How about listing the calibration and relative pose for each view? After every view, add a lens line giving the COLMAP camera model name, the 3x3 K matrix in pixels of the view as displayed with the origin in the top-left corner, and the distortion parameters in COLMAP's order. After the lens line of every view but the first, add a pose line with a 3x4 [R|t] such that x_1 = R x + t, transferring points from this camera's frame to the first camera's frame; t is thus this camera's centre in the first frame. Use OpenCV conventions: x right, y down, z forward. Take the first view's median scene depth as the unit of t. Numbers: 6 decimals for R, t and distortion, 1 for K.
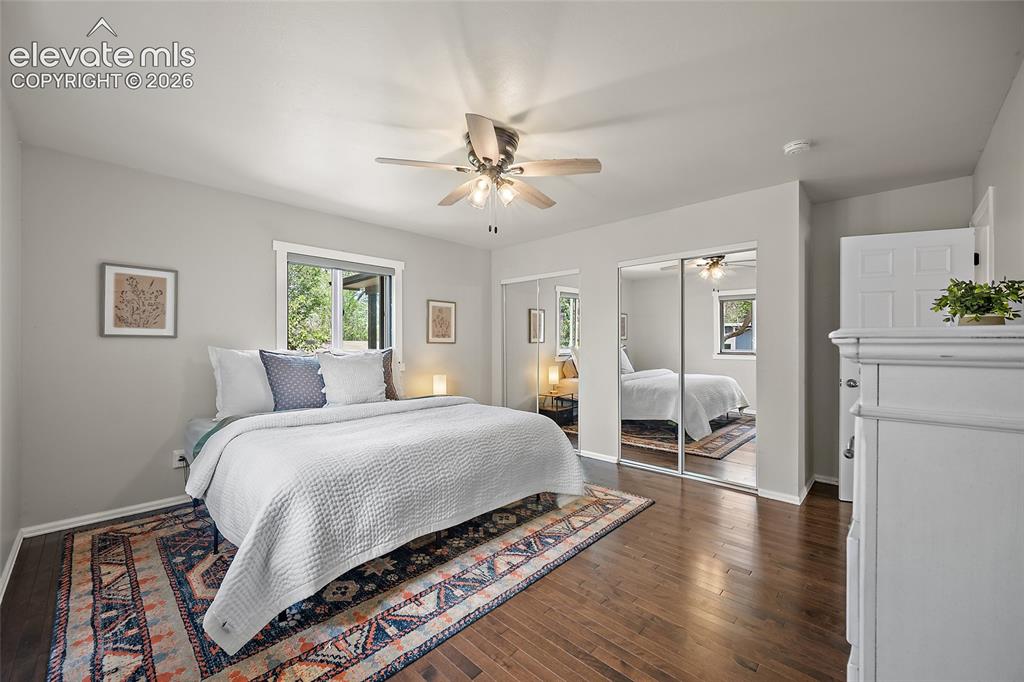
lens RADIAL K [[404.9, 0, 508.9], [0, 404.9, 341.9], [0, 0, 1]] dist [-0.001003, 0.001042]
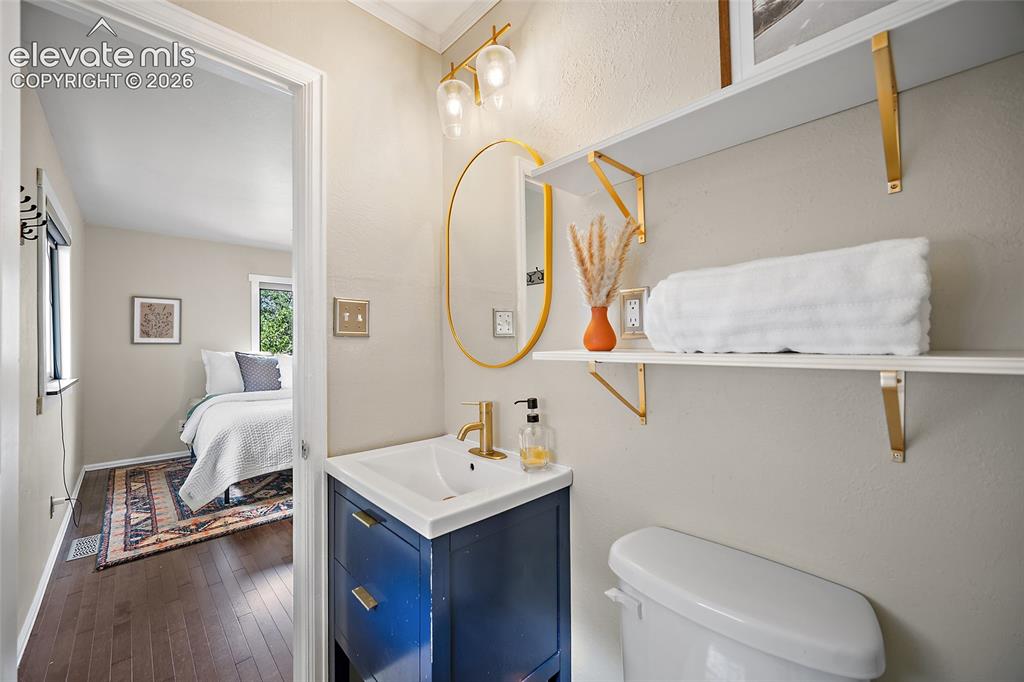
lens RADIAL K [[405.7, 0, 508.8], [0, 405.7, 337.1], [0, 0, 1]] dist [-0.001023, -0.000269]
pose [[0.998833, -0.010213, -0.047210, 0.574687], [0.009695, 0.999890, -0.011188, -0.010131], [0.047319, 0.010718, 0.998822, -0.545223]]
